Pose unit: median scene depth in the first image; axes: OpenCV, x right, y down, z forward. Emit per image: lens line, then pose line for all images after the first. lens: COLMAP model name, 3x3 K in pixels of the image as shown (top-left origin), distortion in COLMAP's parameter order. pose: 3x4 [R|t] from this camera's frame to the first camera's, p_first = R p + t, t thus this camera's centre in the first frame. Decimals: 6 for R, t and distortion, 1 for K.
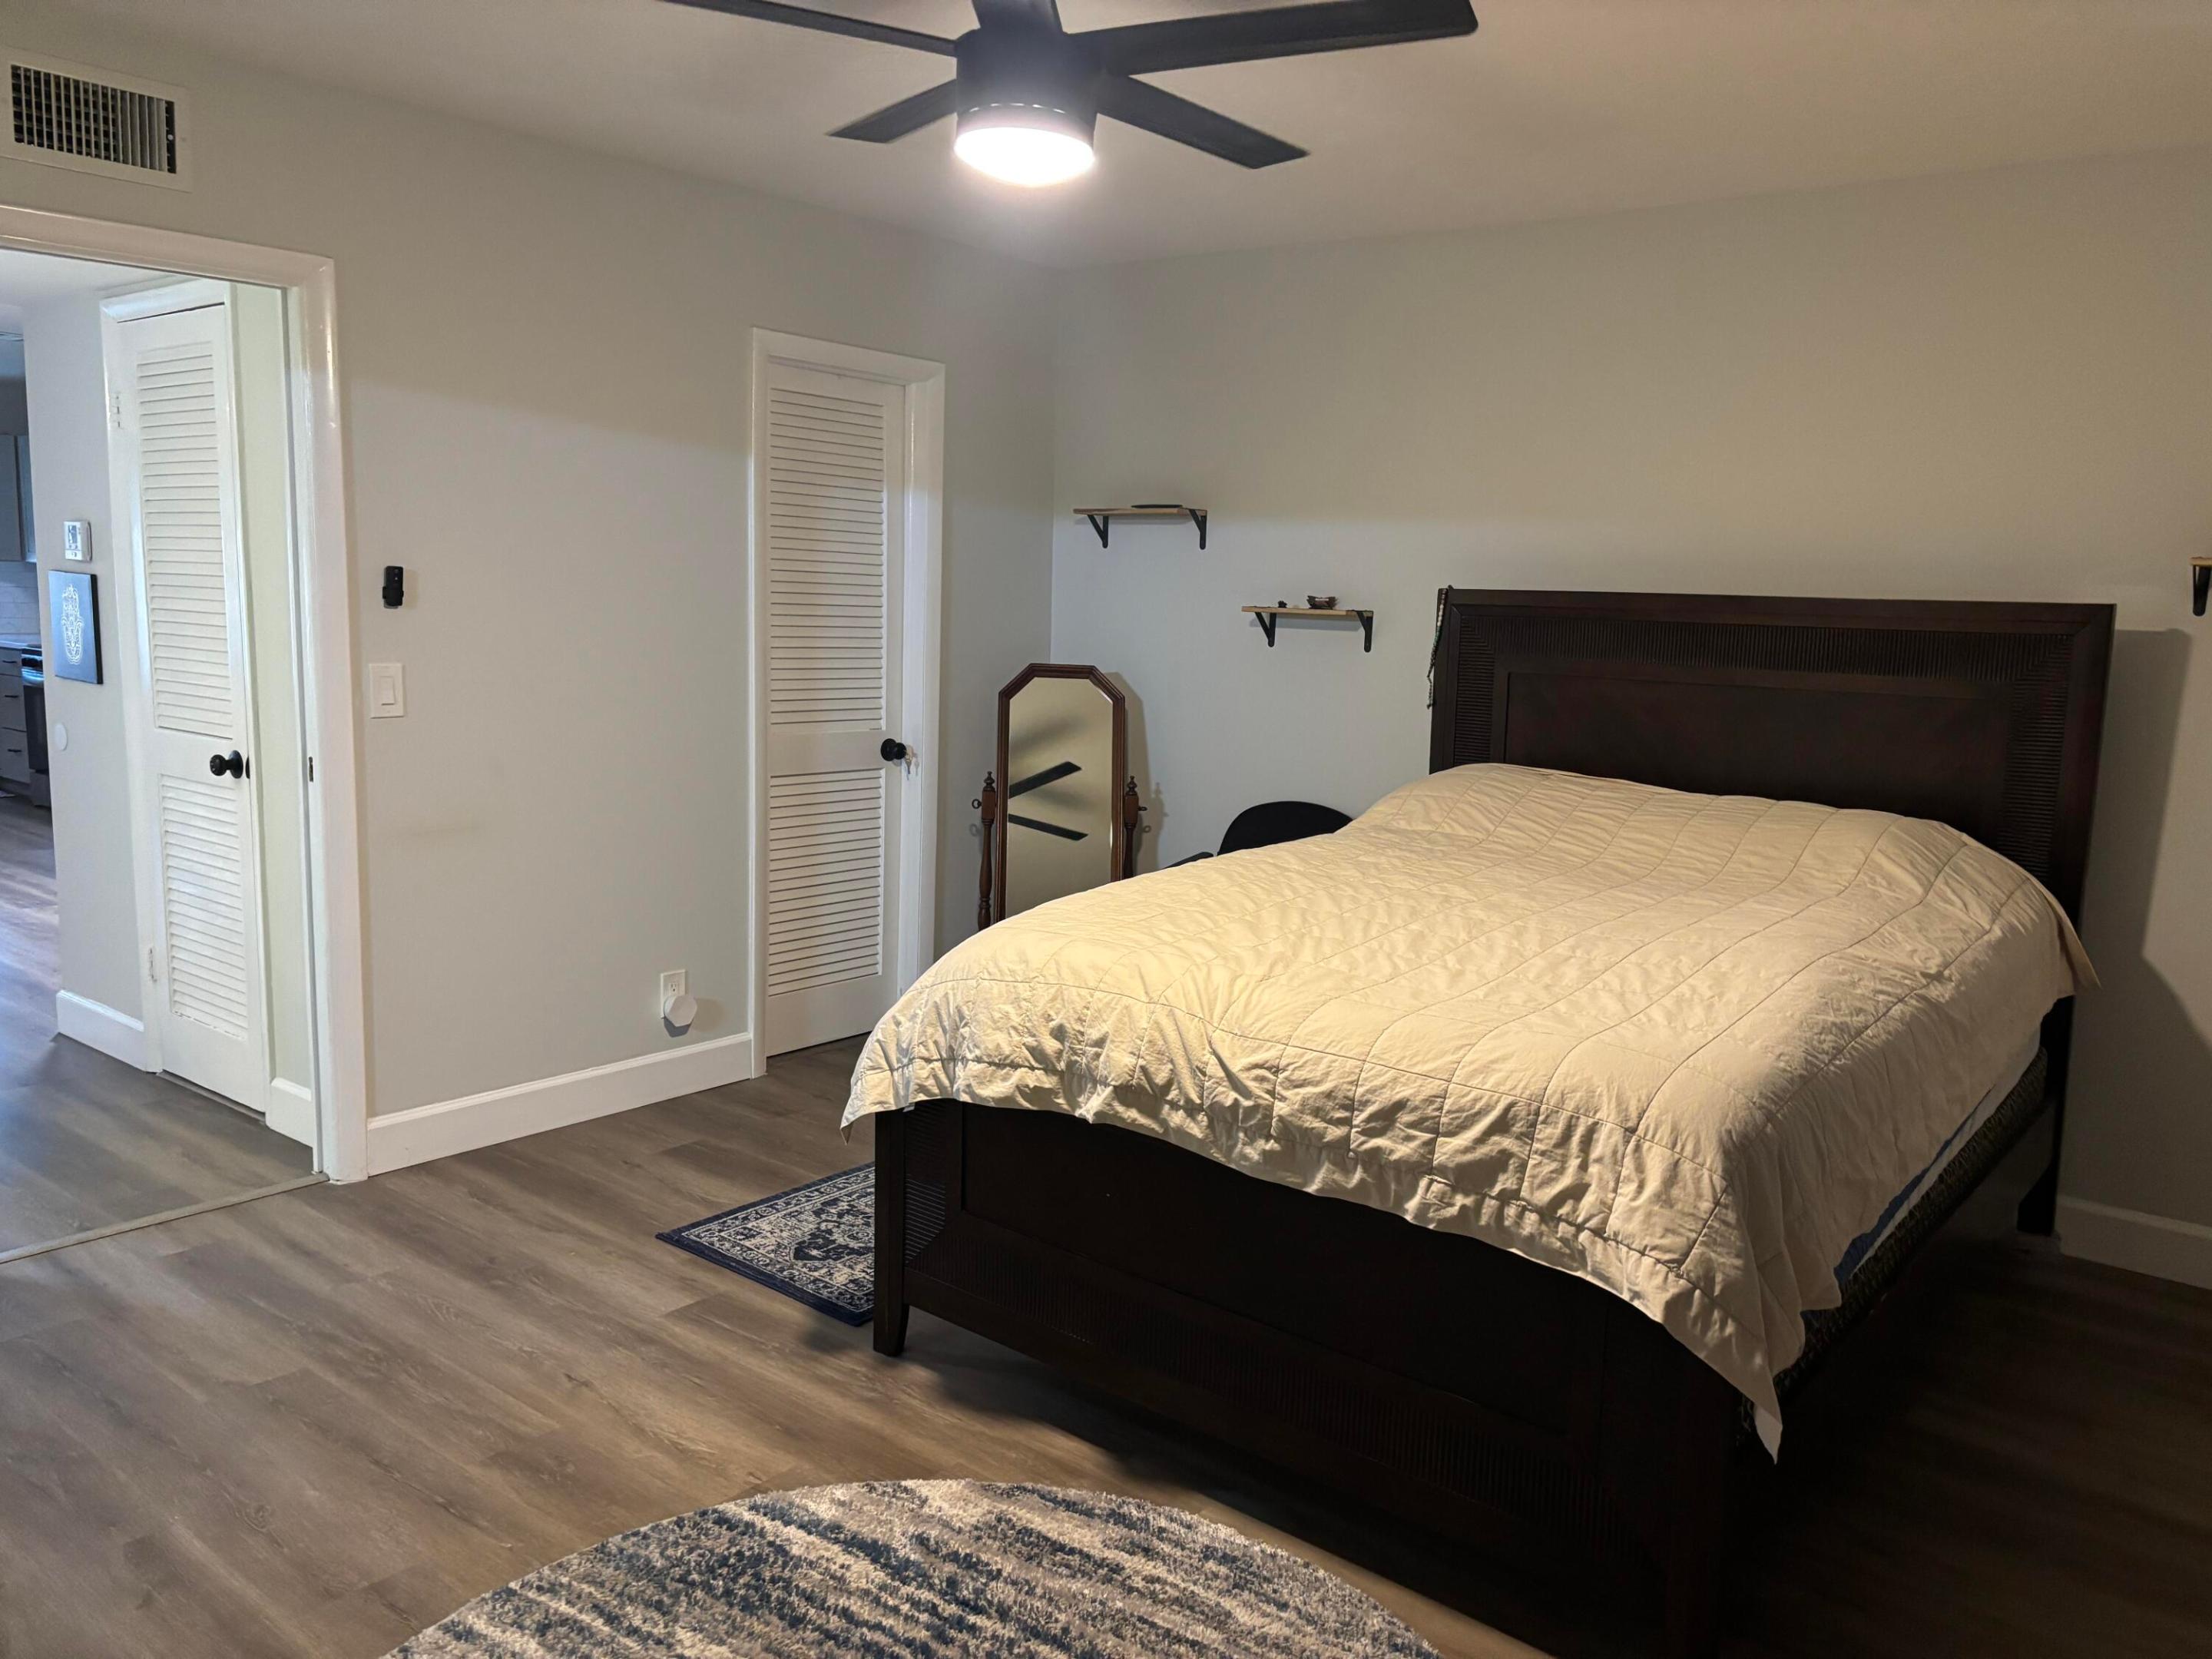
lens RADIAL K [[1672.0, 0, 1109.3], [0, 1672.0, 843.1], [0, 0, 1]] dist [0.049582, -0.050874]
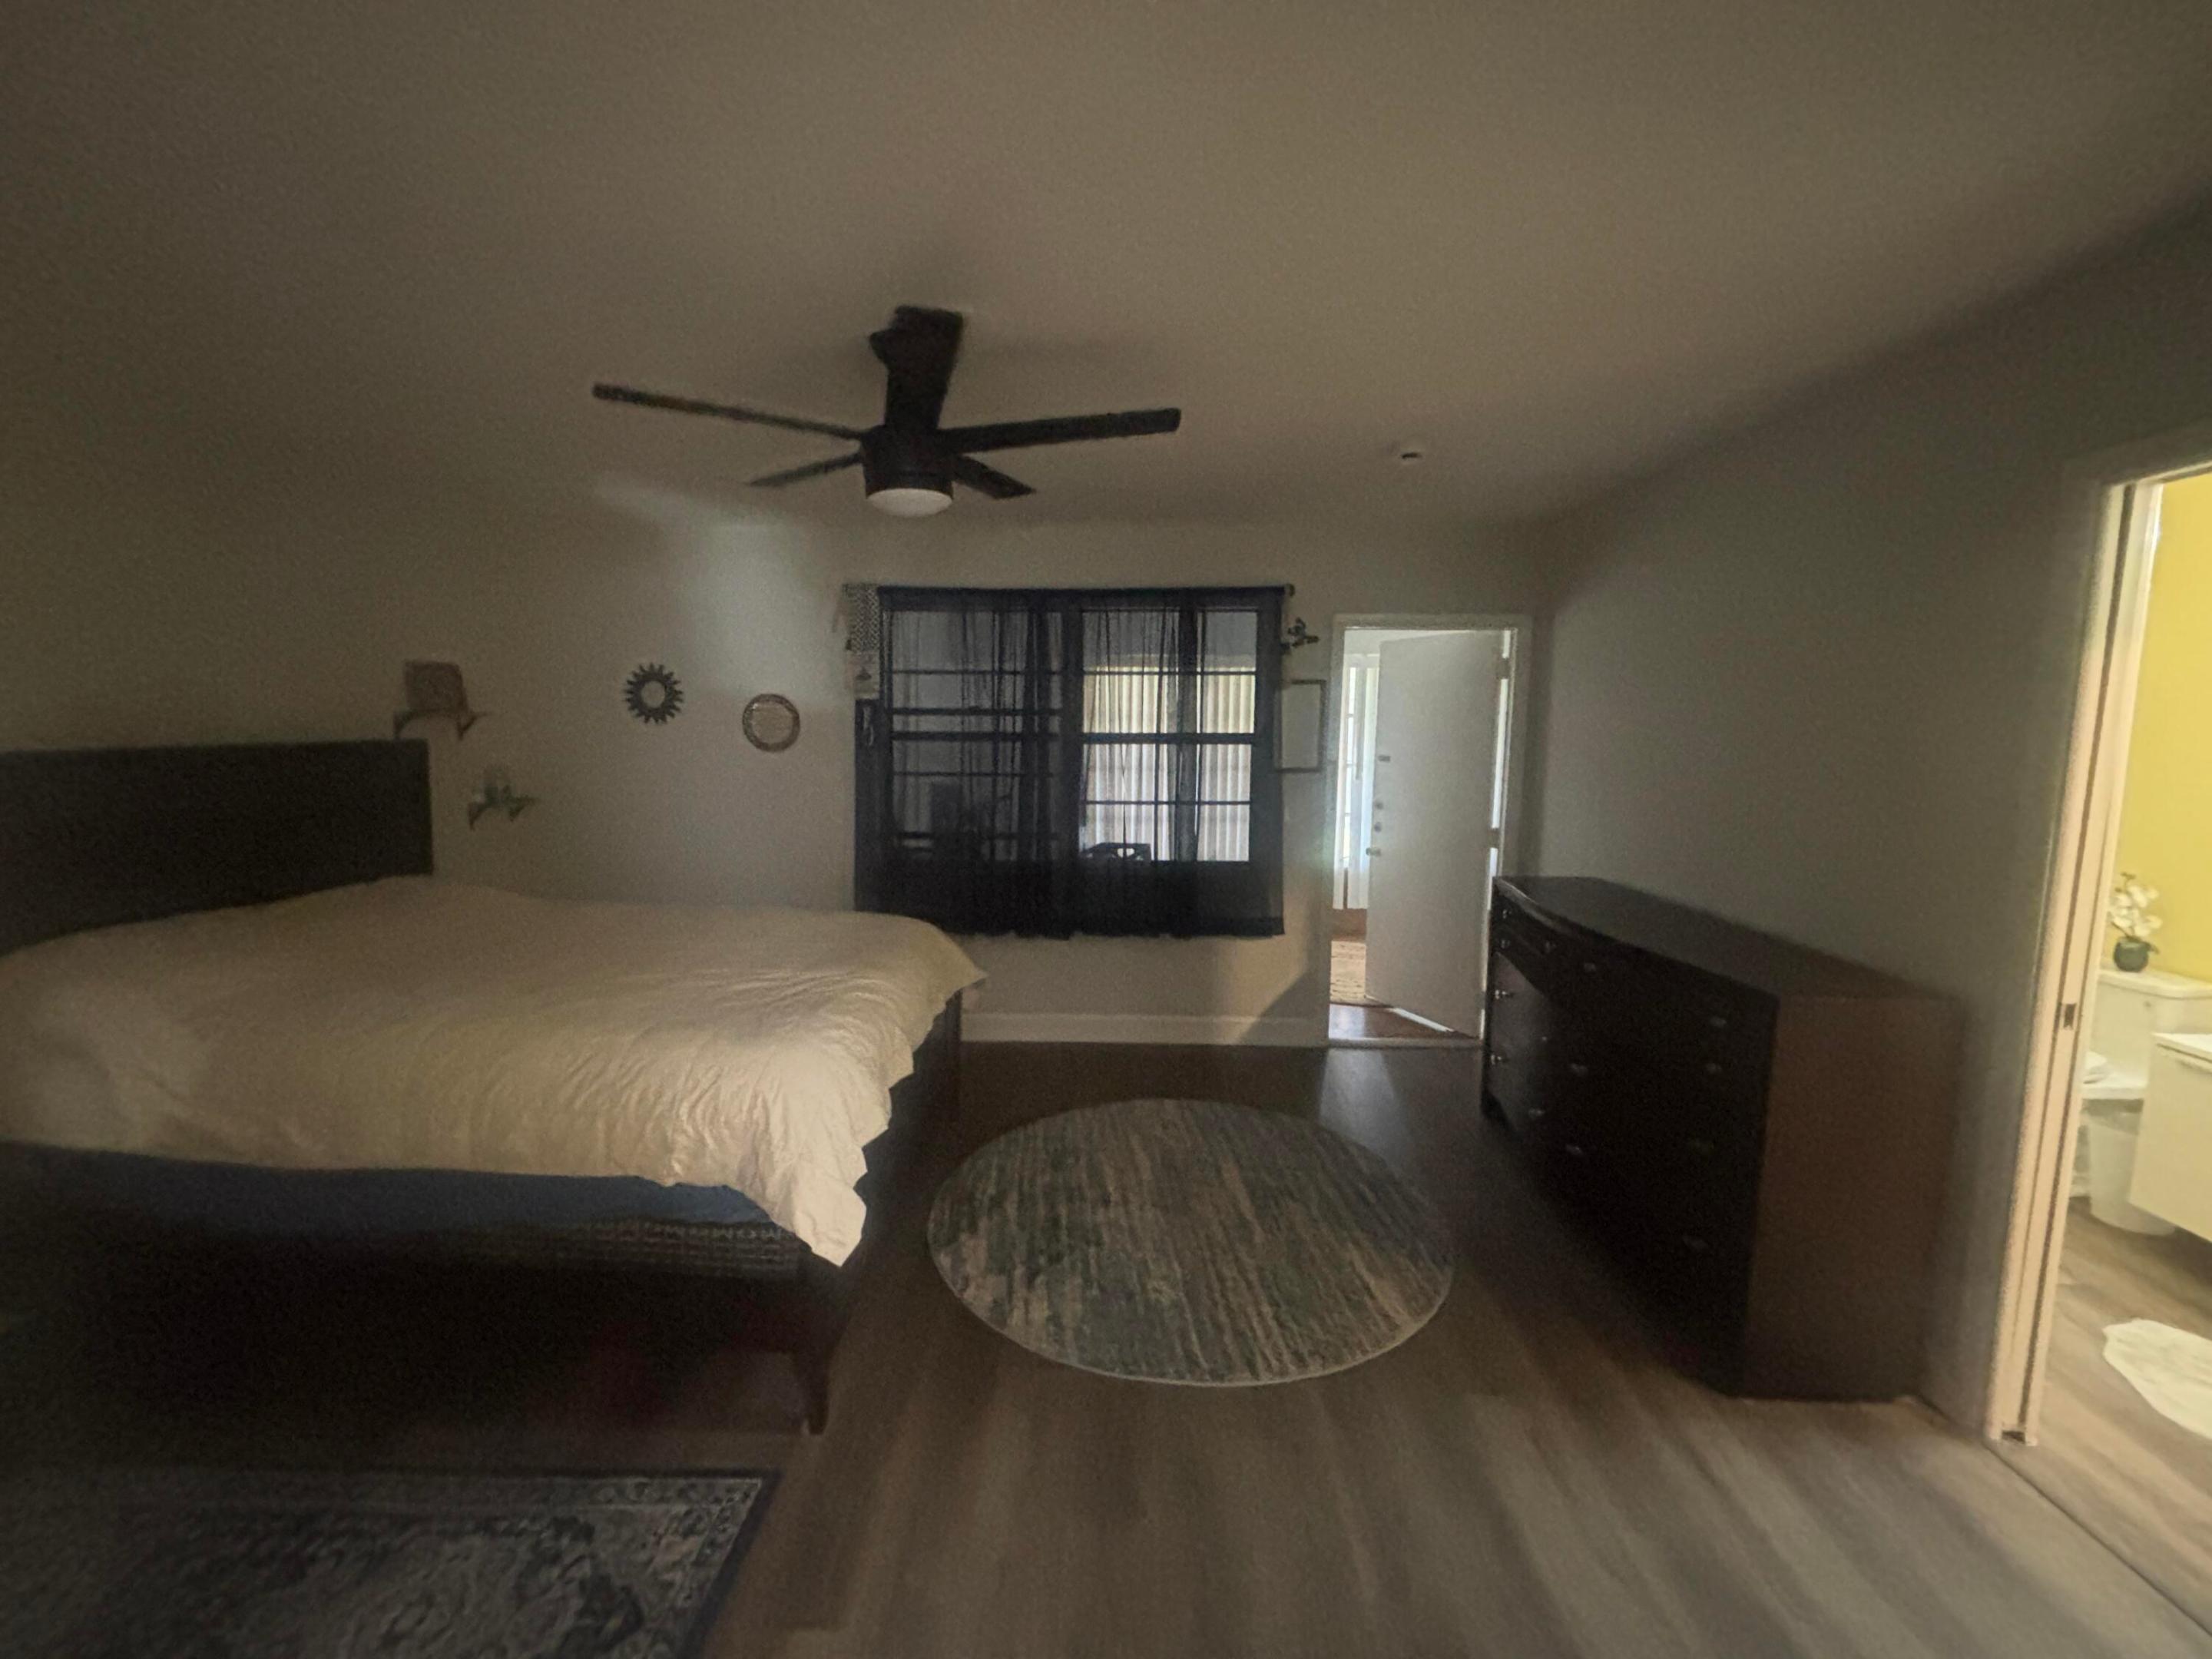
lens RADIAL K [[896.8, 0, 1094.1], [0, 896.8, 819.4], [0, 0, 1]] dist [-0.003383, 0.000123]
pose [[-0.605529, -0.130099, 0.785117, -0.837097], [0.092262, 0.968419, 0.231631, -0.289689], [-0.790457, 0.212696, -0.574402, 1.367346]]
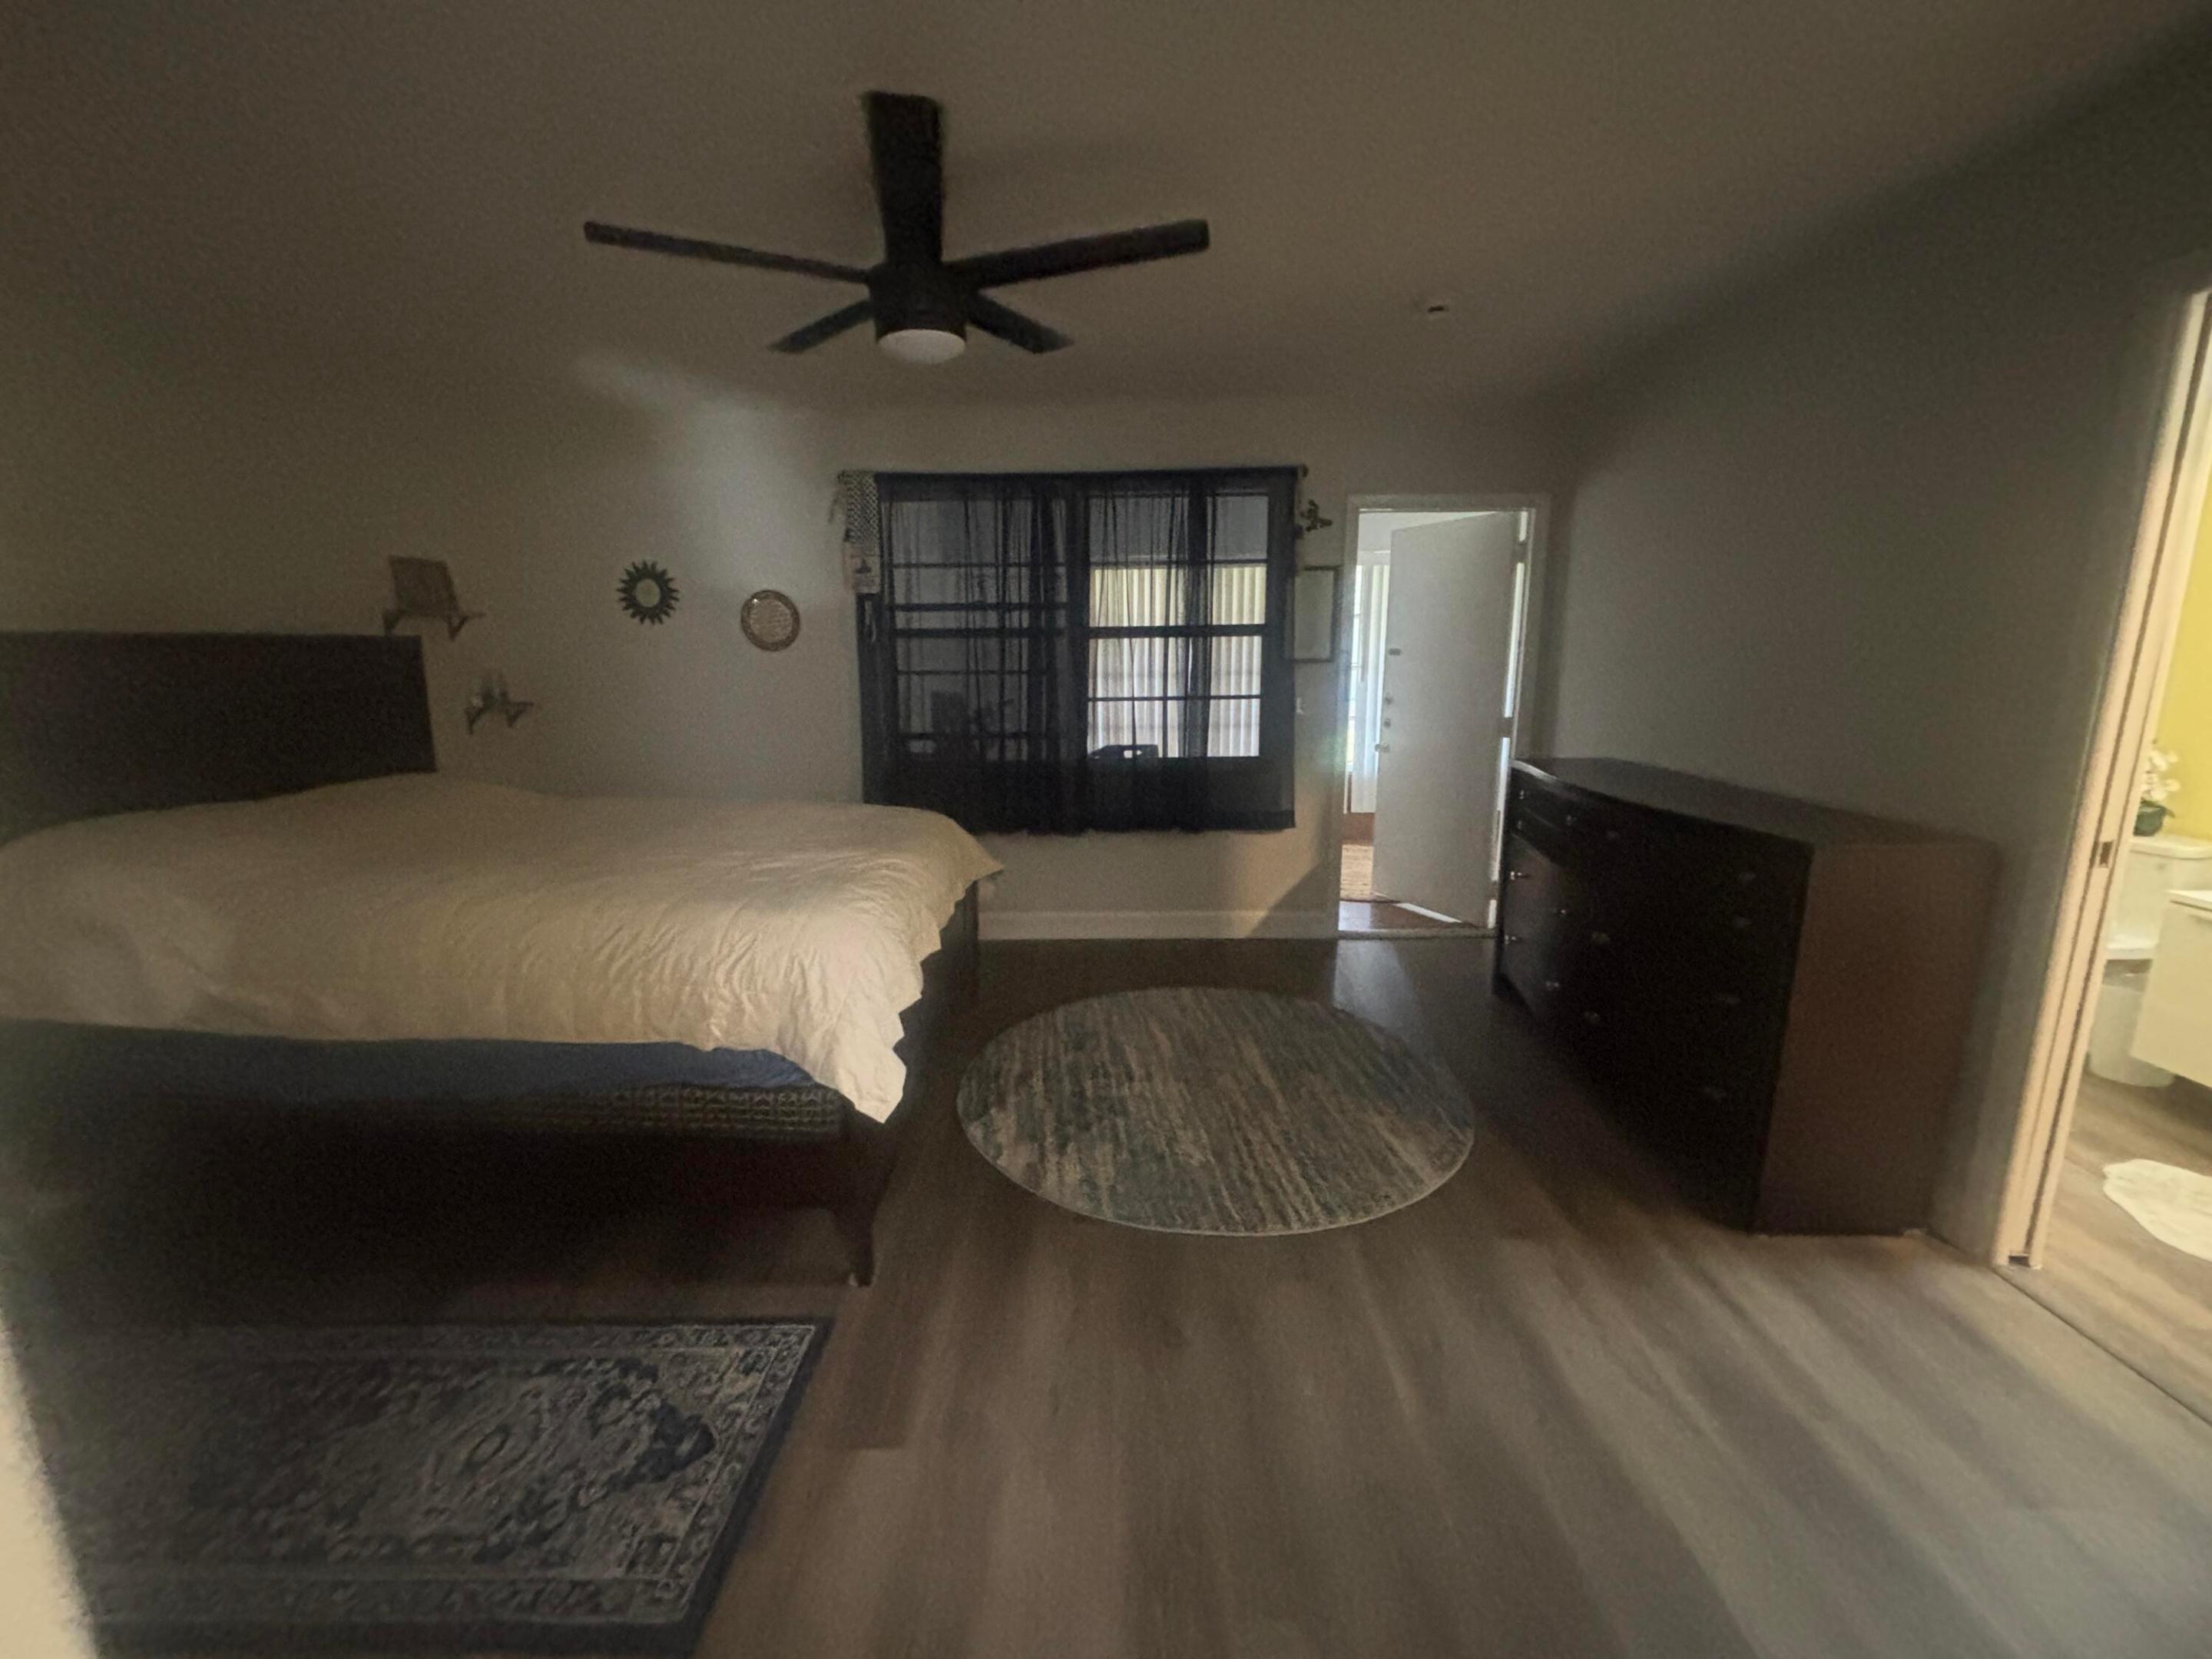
lens RADIAL K [[896.8, 0, 1091.6], [0, 896.8, 823.0], [0, 0, 1]] dist [-0.003383, 0.000123]
pose [[-0.614351, -0.182526, 0.767631, -0.813647], [0.108533, 0.944079, 0.311343, -0.231286], [-0.781533, 0.274587, -0.560186, 1.401658]]
